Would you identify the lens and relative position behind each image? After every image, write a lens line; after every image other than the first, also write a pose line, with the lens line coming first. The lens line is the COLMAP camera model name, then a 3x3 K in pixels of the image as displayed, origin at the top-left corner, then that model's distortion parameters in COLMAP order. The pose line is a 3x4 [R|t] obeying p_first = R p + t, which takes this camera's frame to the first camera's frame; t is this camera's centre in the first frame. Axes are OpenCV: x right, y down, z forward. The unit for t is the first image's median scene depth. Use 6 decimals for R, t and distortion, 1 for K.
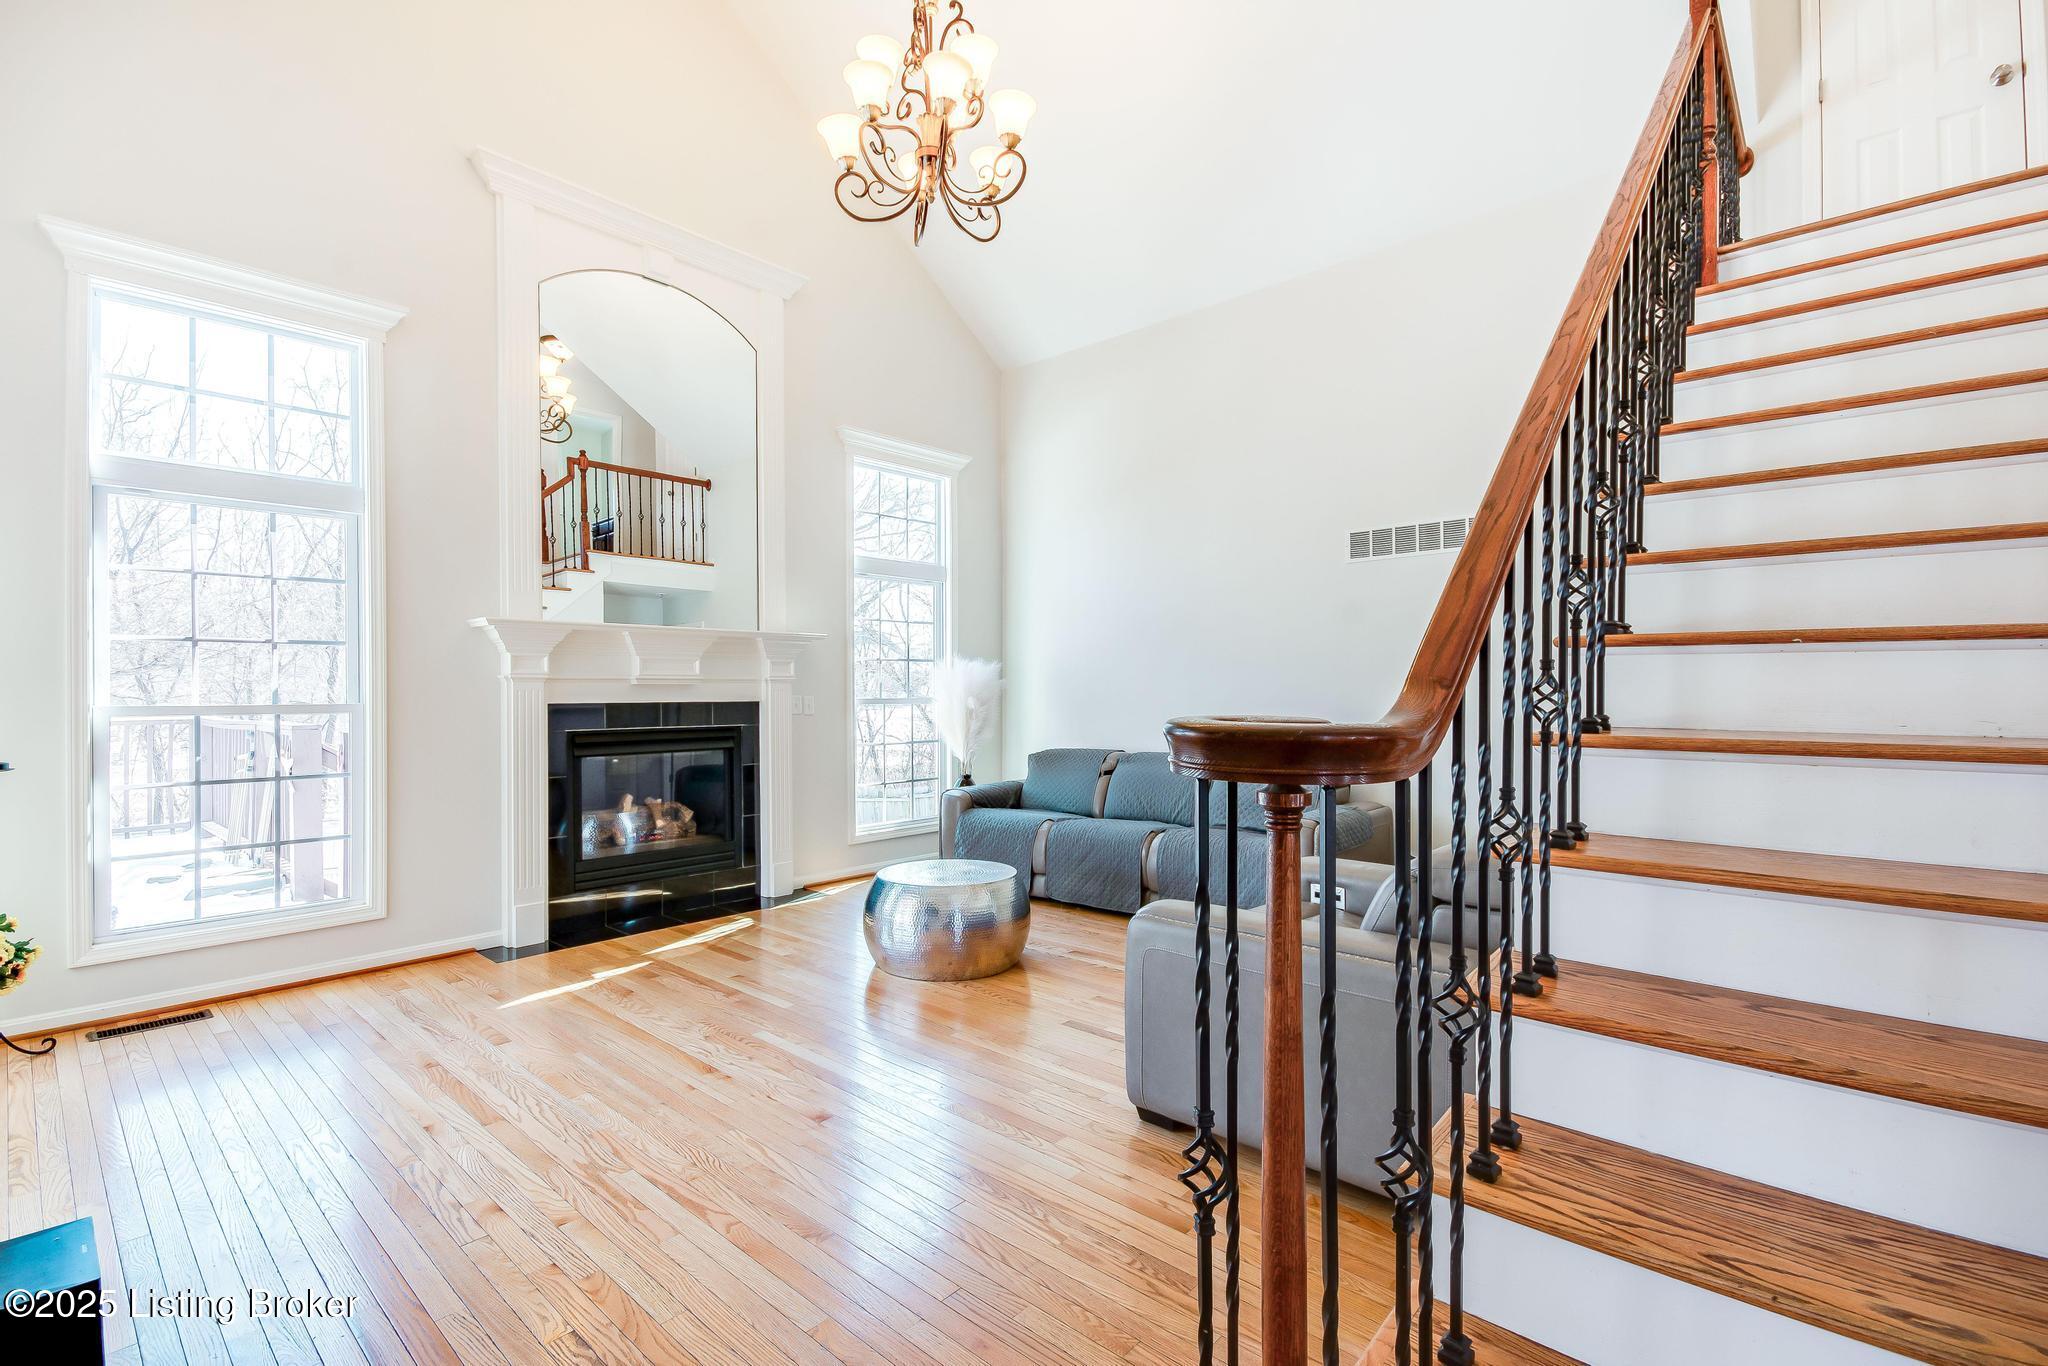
lens RADIAL K [[903.4, 0, 1014.3], [0, 903.4, 695.9], [0, 0, 1]] dist [0.008412, -0.004095]
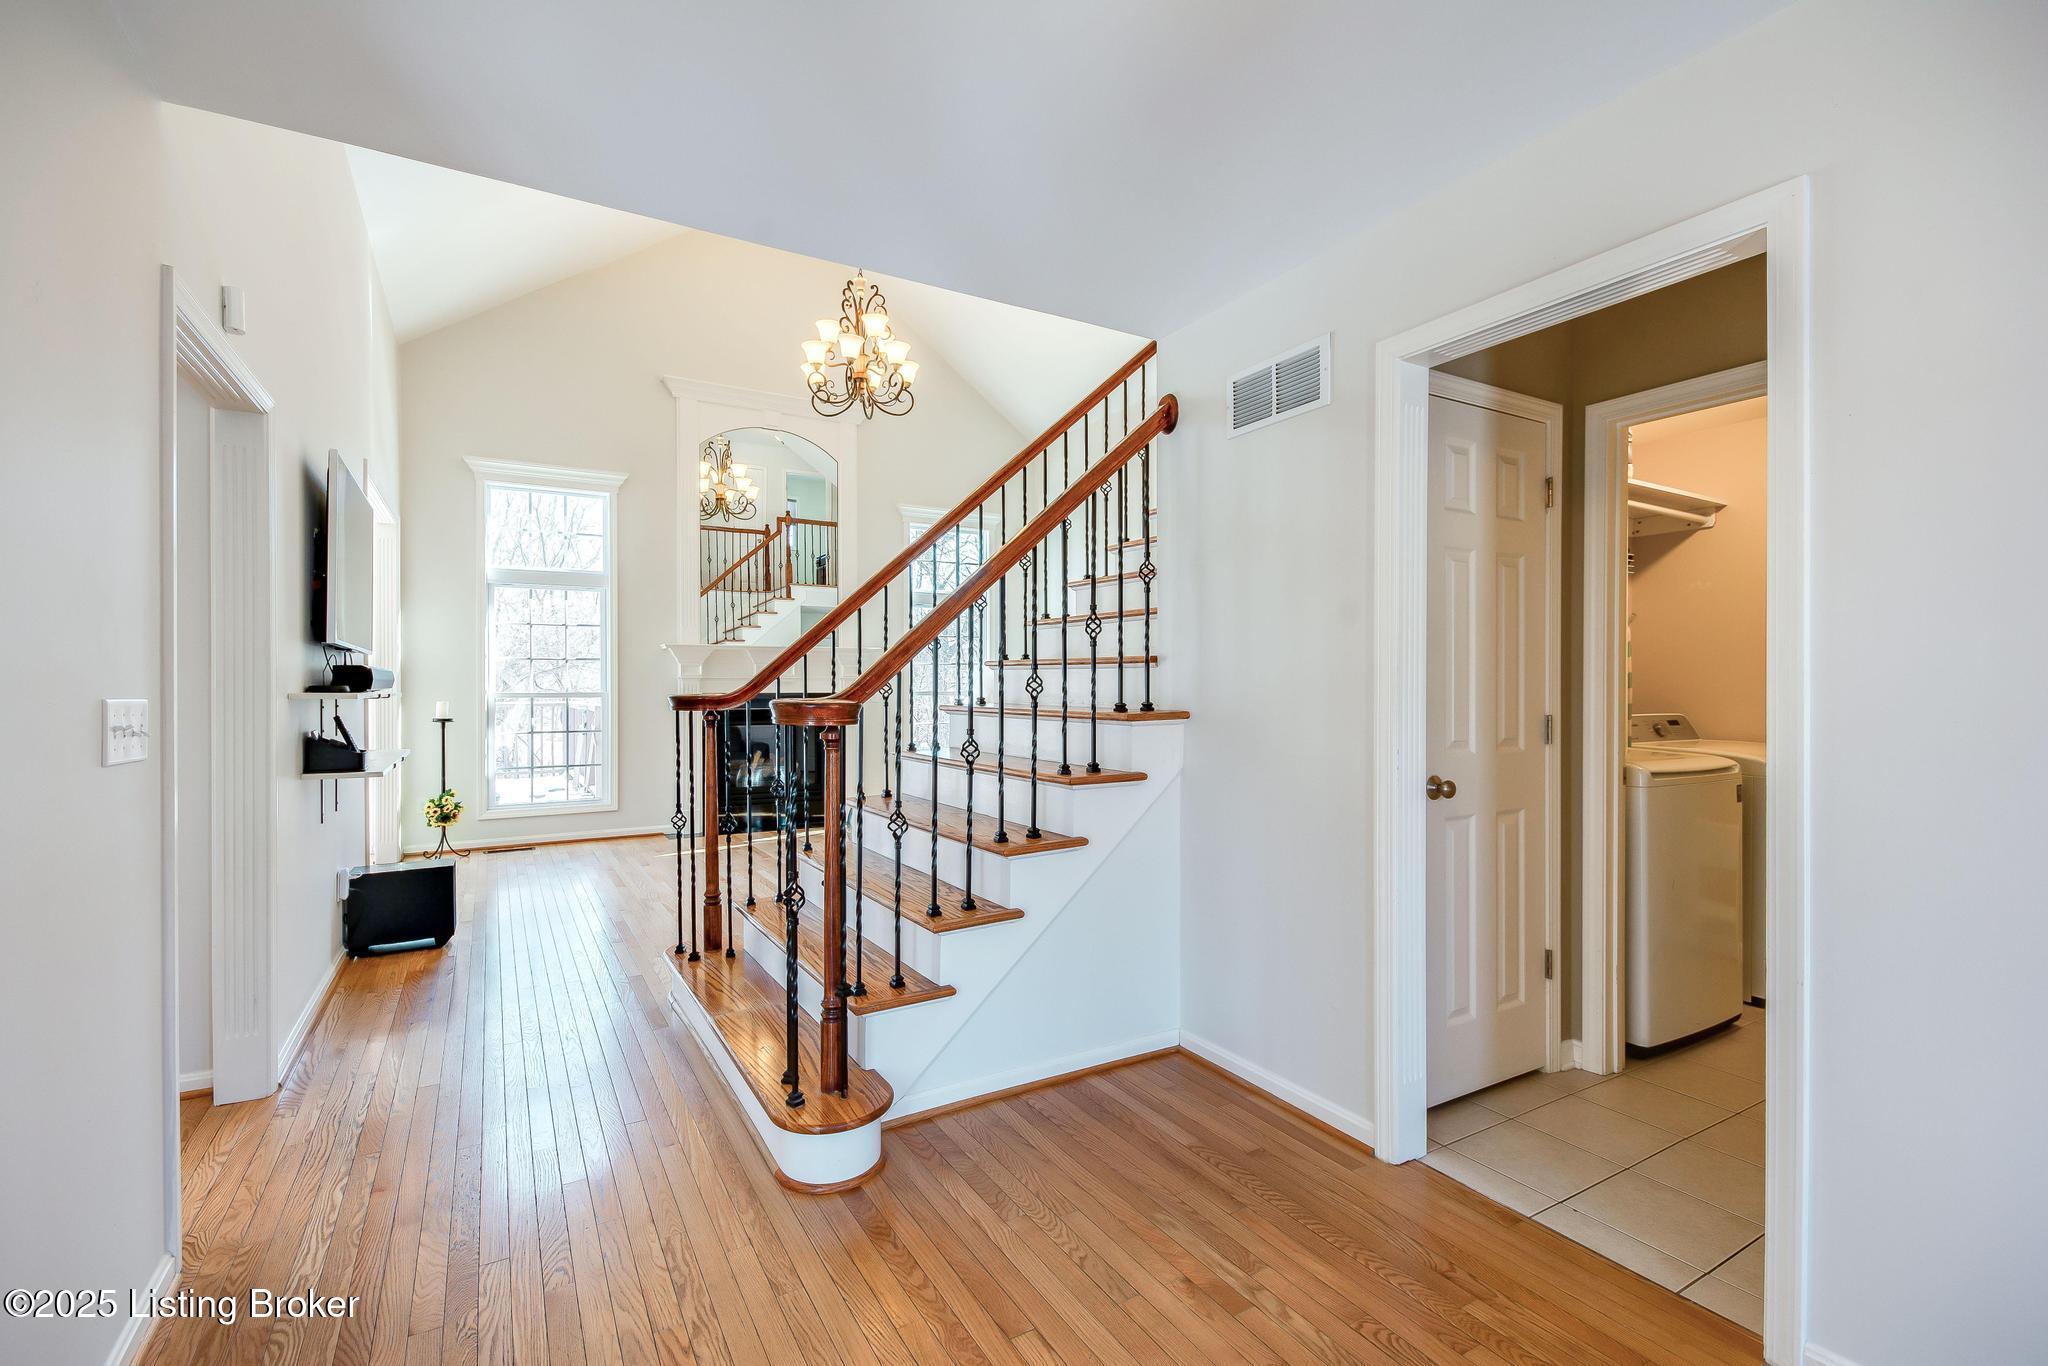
lens RADIAL K [[903.4, 0, 1015.3], [0, 903.4, 690.6], [0, 0, 1]] dist [0.008412, -0.004095]
pose [[0.951296, 0.000503, -0.308278, 0.625385], [0.000730, 0.999992, 0.003884, -0.001461], [0.308278, -0.003919, 0.951288, -0.481335]]
